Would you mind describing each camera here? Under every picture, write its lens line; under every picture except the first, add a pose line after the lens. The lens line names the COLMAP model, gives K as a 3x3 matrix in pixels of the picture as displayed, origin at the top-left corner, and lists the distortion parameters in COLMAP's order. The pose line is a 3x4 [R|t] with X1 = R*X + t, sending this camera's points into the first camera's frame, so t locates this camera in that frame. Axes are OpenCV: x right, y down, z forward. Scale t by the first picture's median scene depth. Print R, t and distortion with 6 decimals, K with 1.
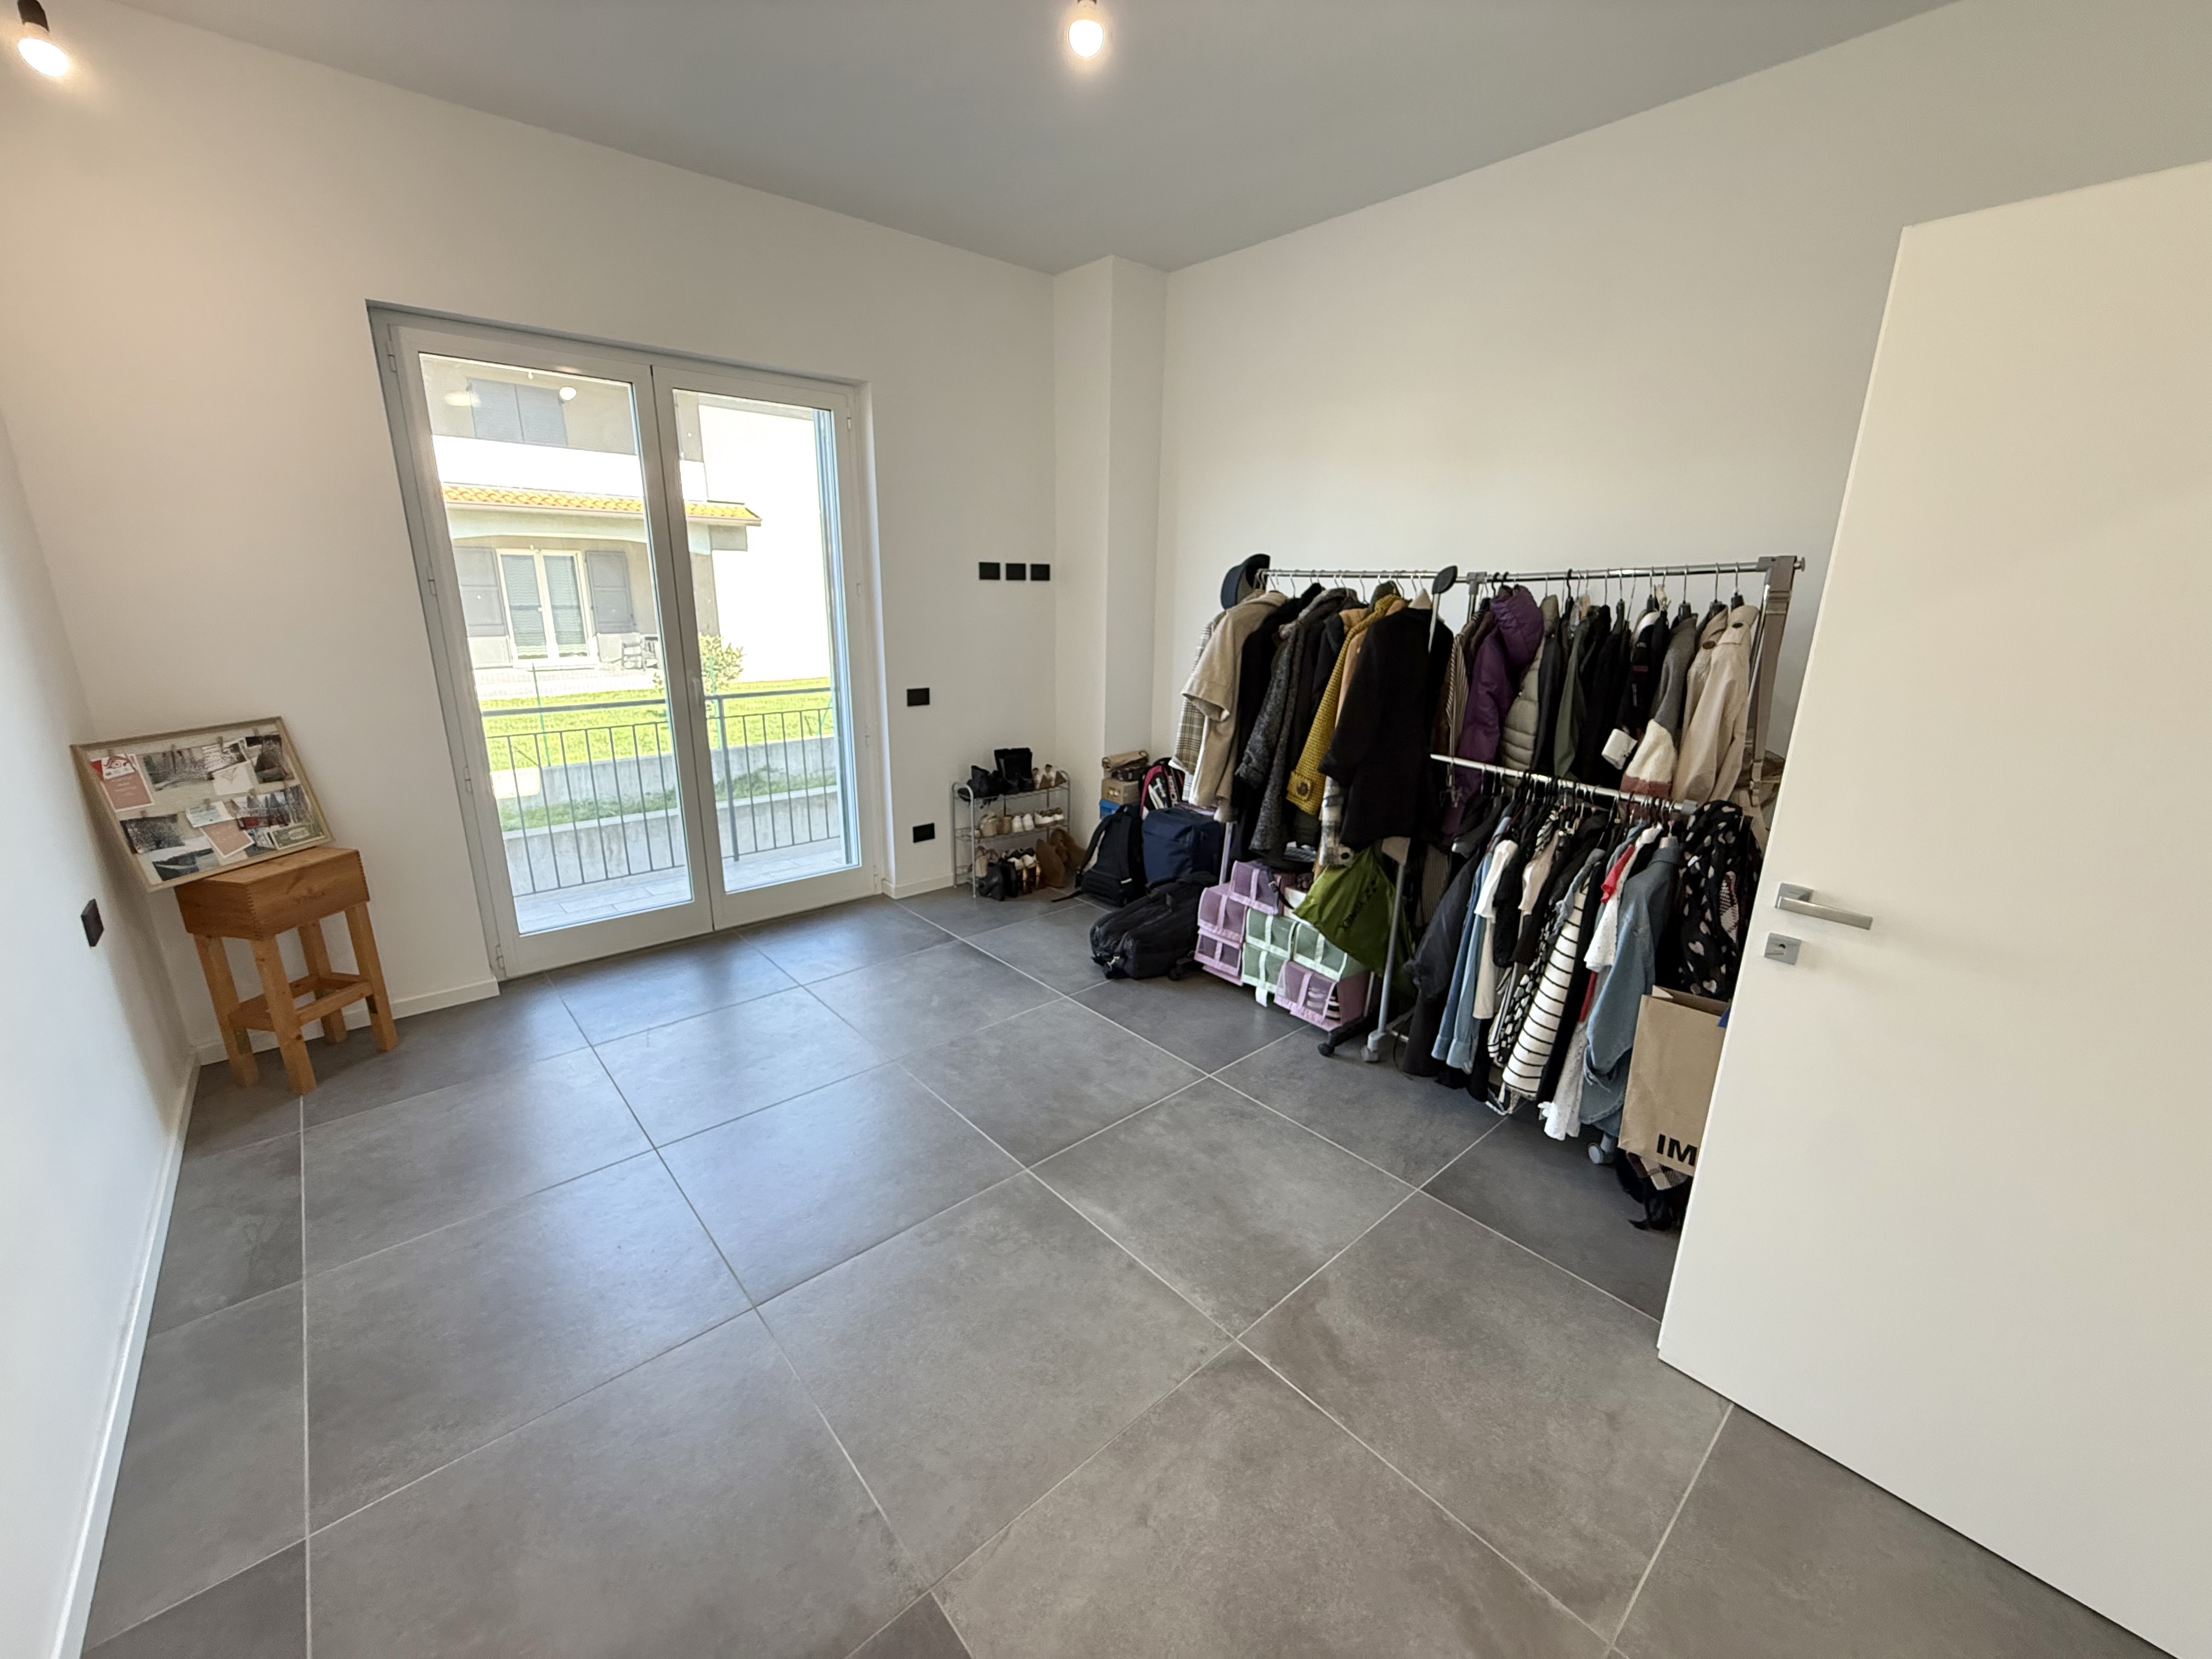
lens RADIAL K [[883.8, 0, 1102.2], [0, 883.8, 829.7], [0, 0, 1]] dist [0.001529, -0.000260]
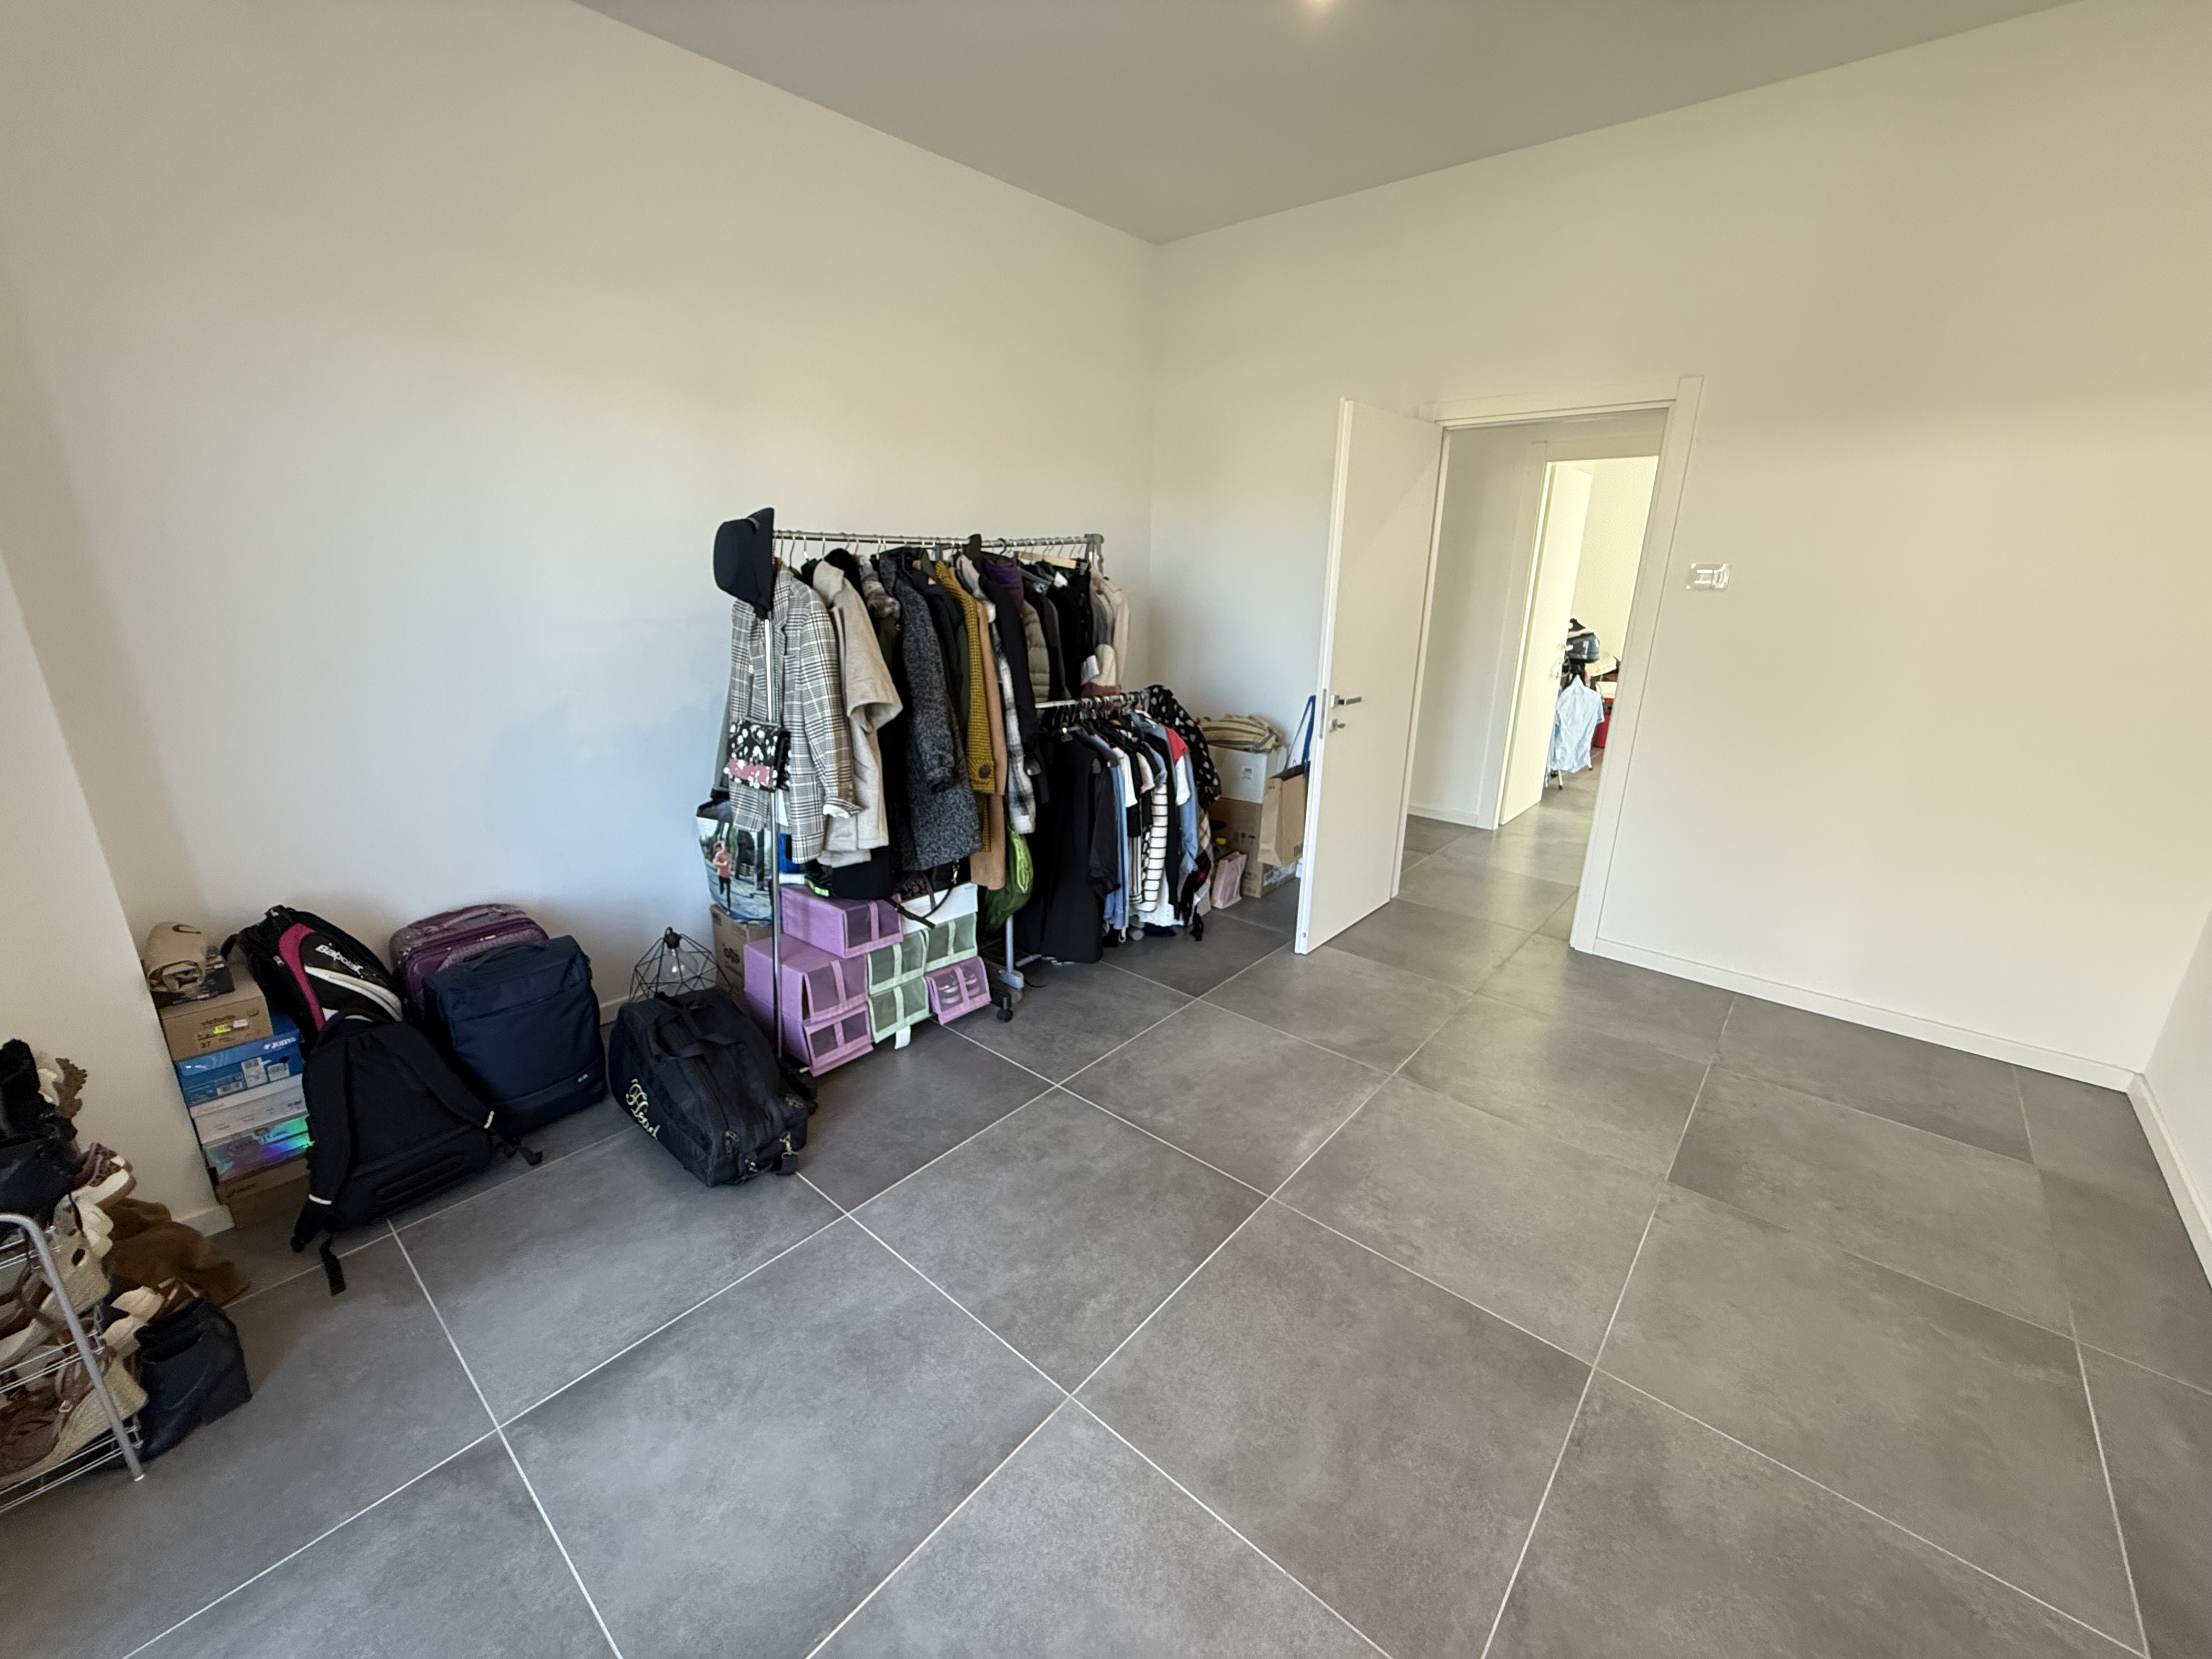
lens RADIAL K [[883.8, 0, 1102.2], [0, 883.8, 829.7], [0, 0, 1]] dist [0.001529, -0.000260]
pose [[-0.137623, -0.302568, 0.943140, -0.713981], [0.253166, 0.909826, 0.328823, -0.273651], [-0.957584, 0.284025, -0.048613, 0.966603]]
